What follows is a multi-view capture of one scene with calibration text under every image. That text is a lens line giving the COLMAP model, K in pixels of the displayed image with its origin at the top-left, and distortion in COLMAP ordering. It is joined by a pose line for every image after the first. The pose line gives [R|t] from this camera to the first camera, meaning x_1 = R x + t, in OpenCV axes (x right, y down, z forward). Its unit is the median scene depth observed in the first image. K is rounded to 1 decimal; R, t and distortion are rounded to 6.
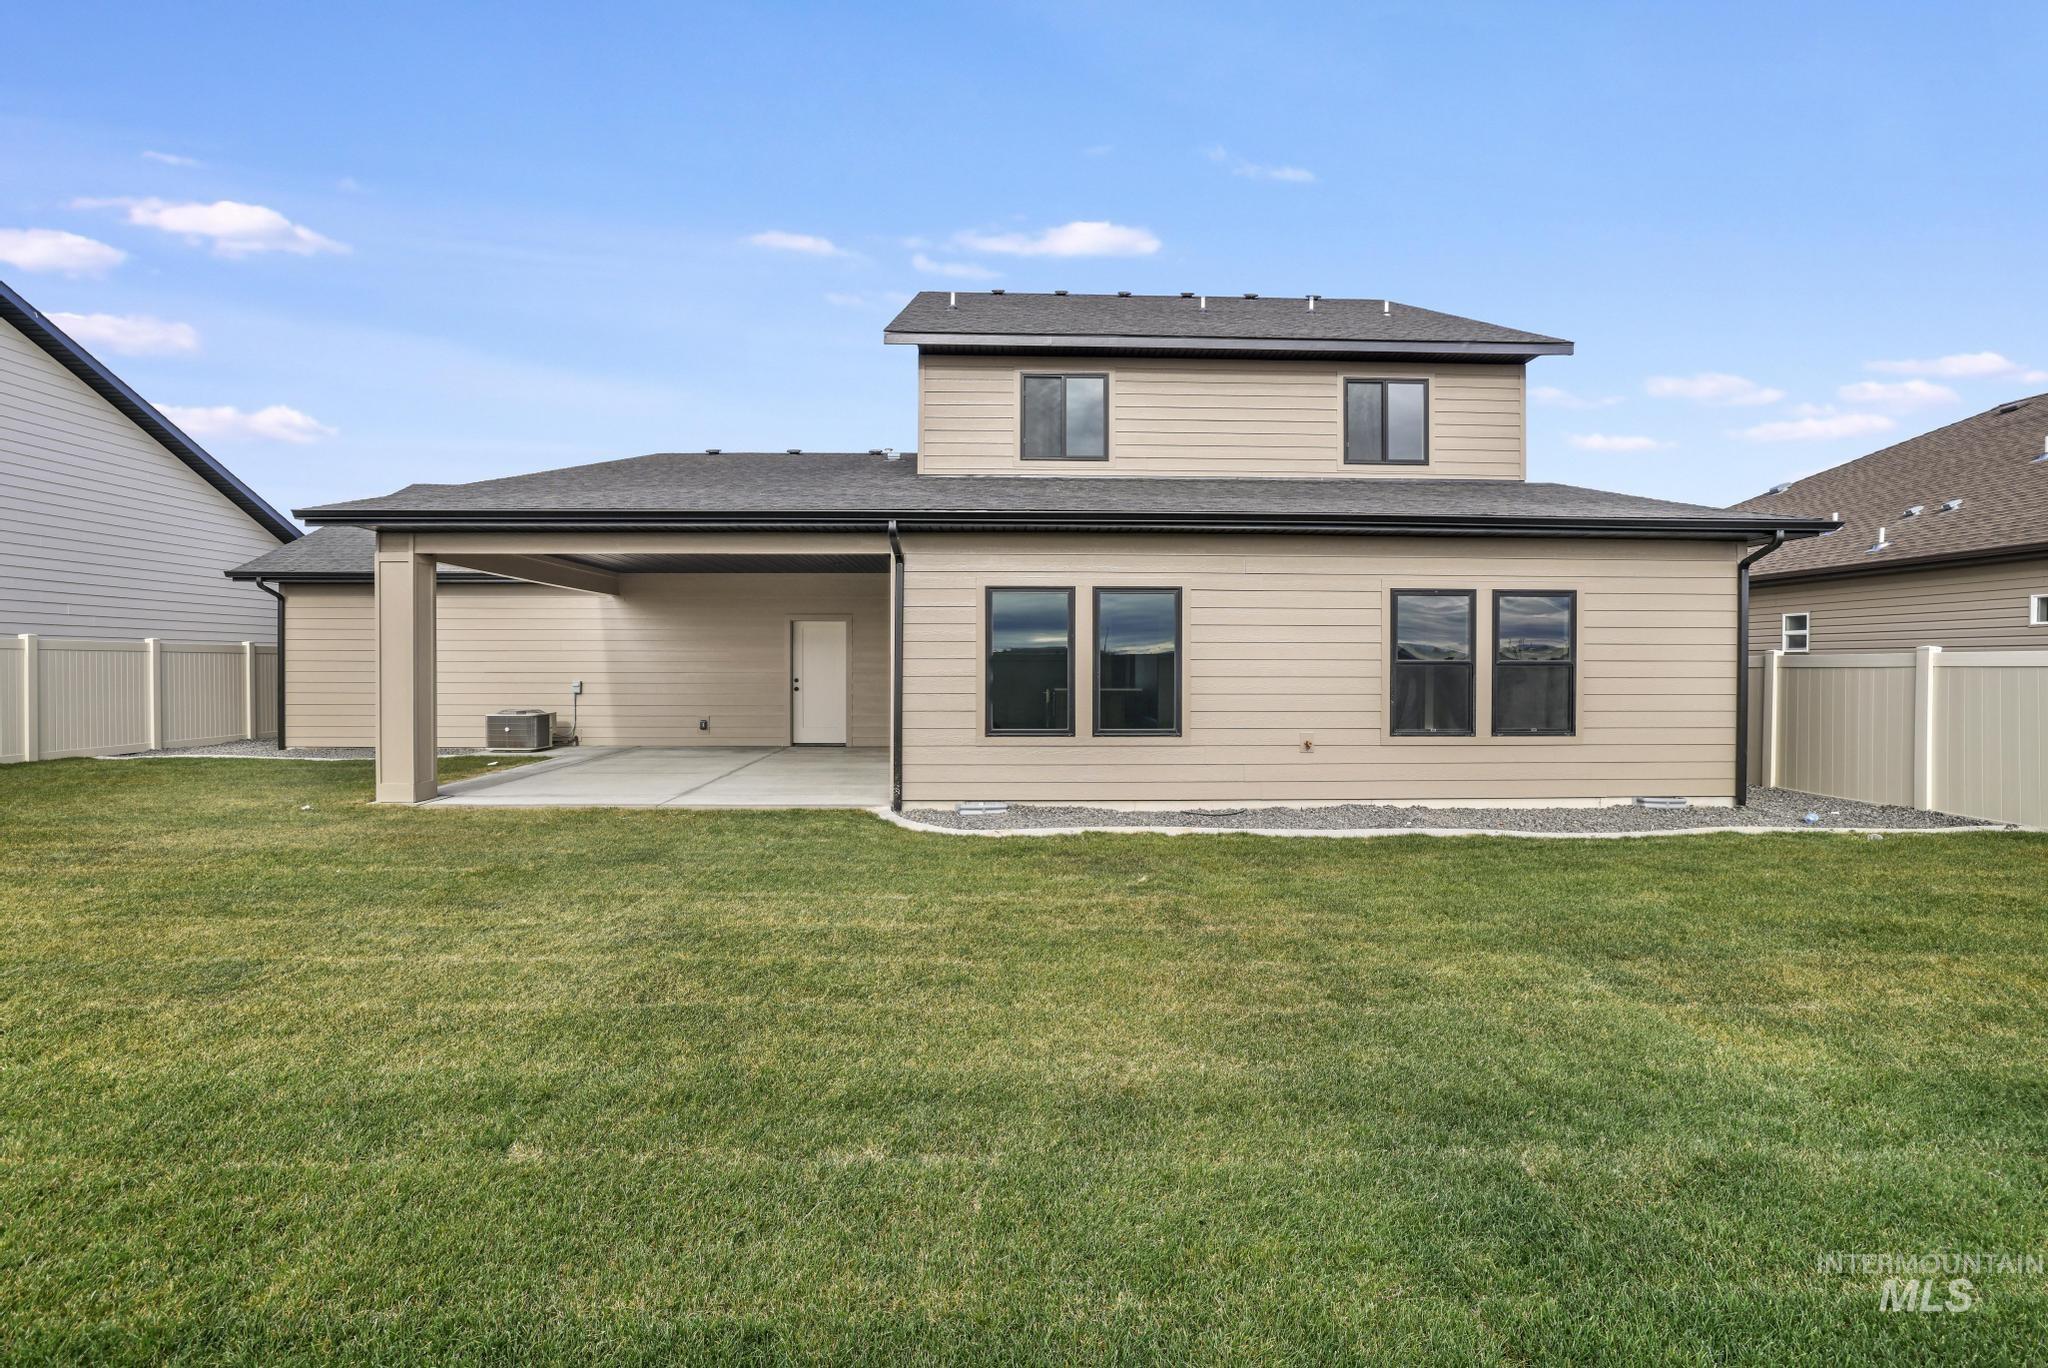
lens RADIAL K [[899.2, 0, 1012.3], [0, 899.2, 672.4], [0, 0, 1]] dist [-0.049566, 0.018810]
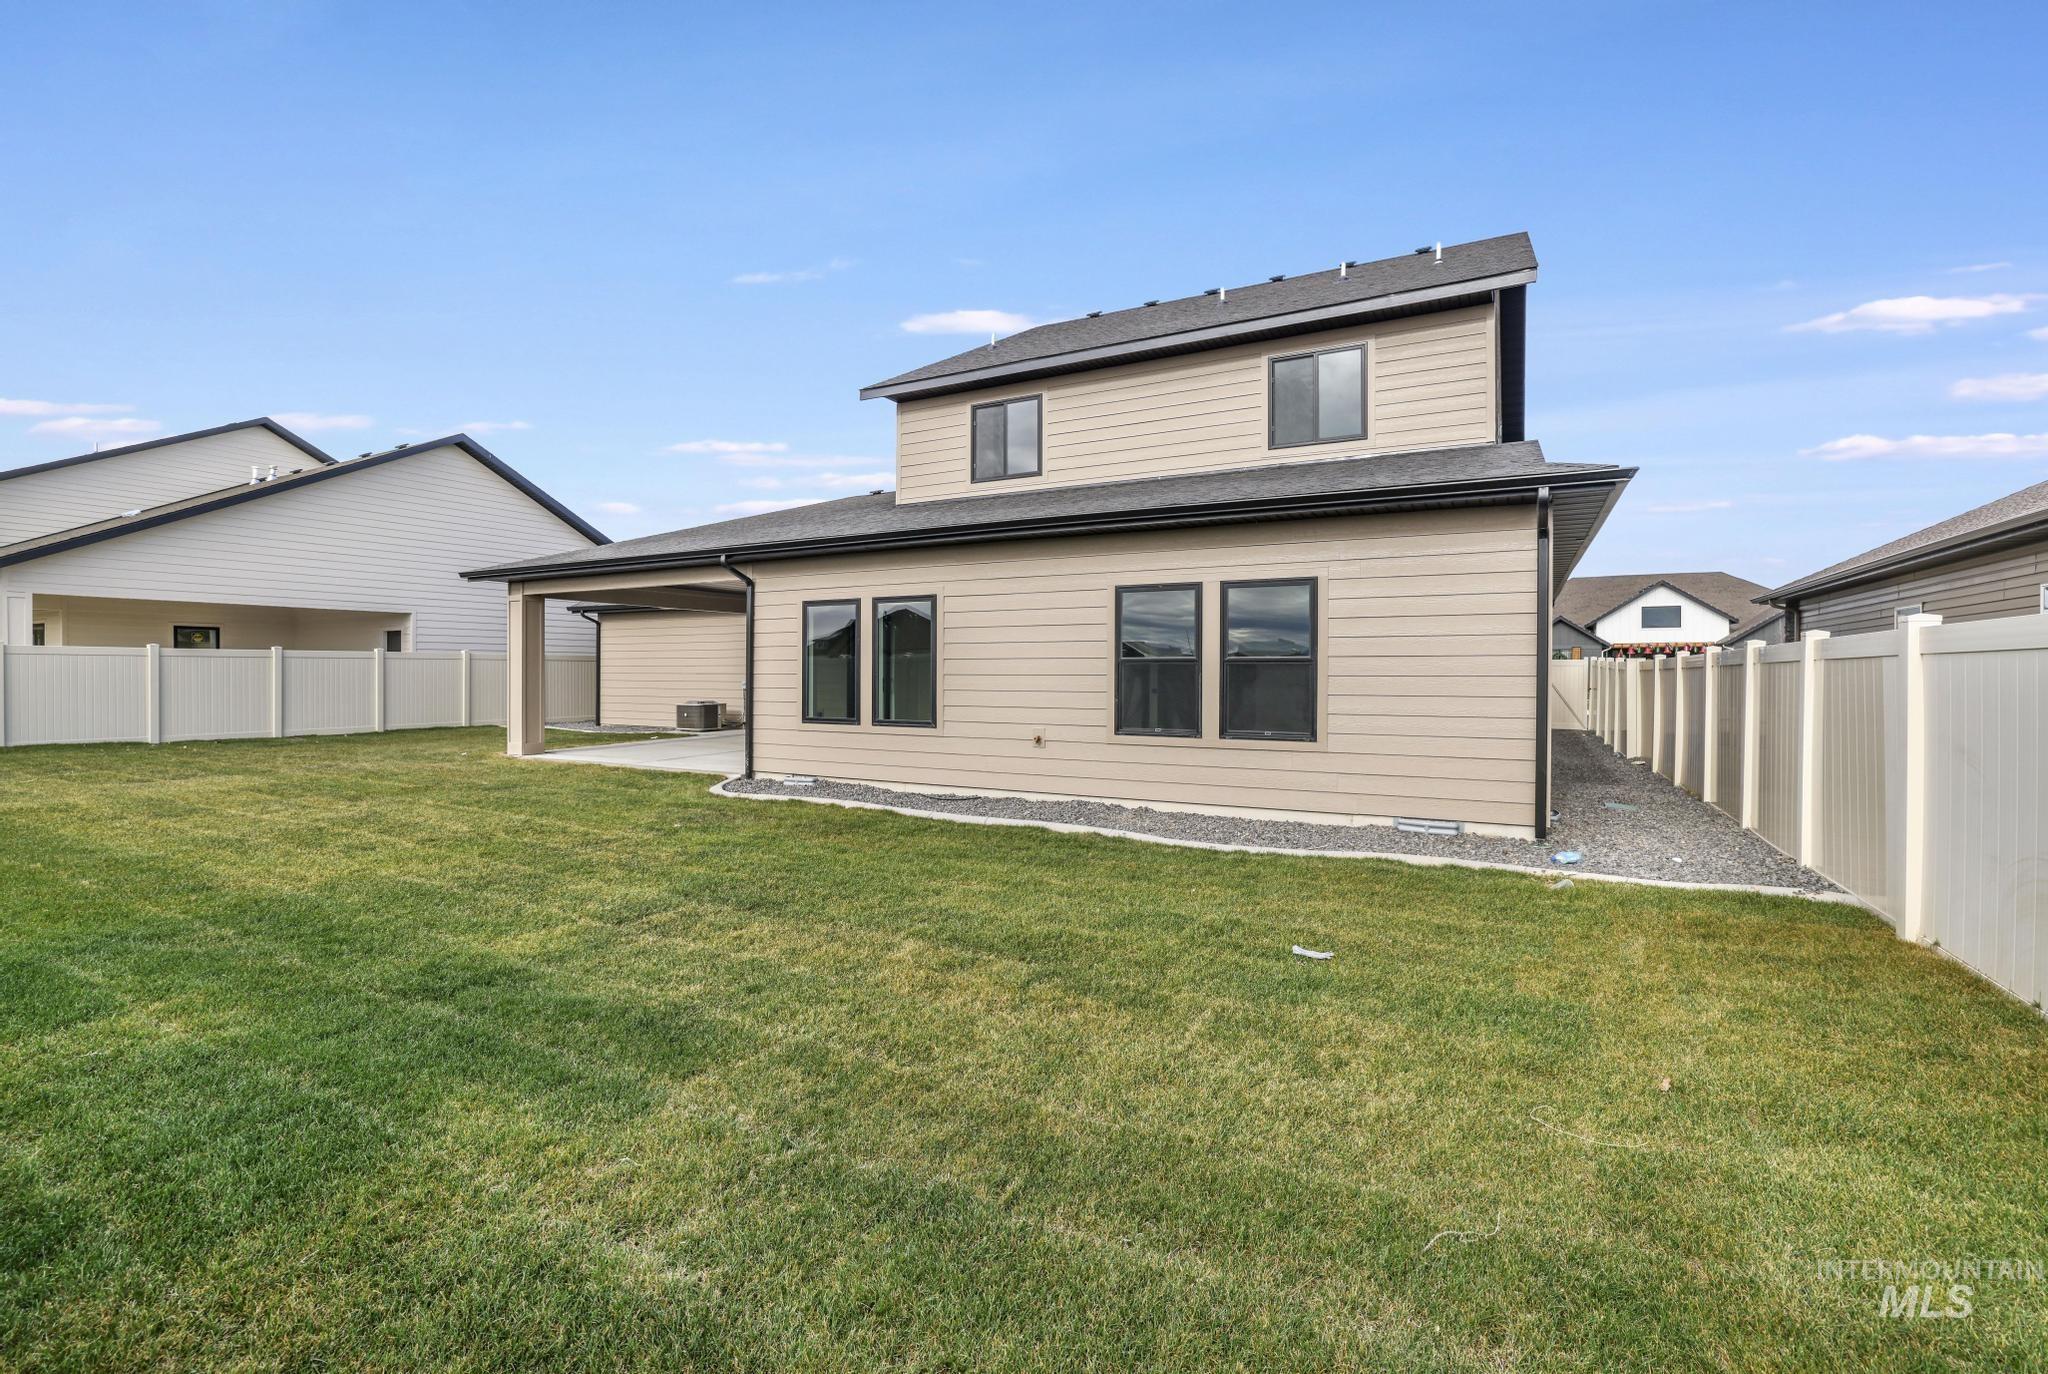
lens RADIAL K [[938.0, 0, 1016.2], [0, 938.0, 645.5], [0, 0, 1]] dist [-0.024356, 0.000057]
pose [[0.851460, -0.018091, -0.524107, 0.842859], [0.002104, 0.999515, -0.031083, 0.004320], [0.524415, 0.025363, 0.851085, 0.045215]]
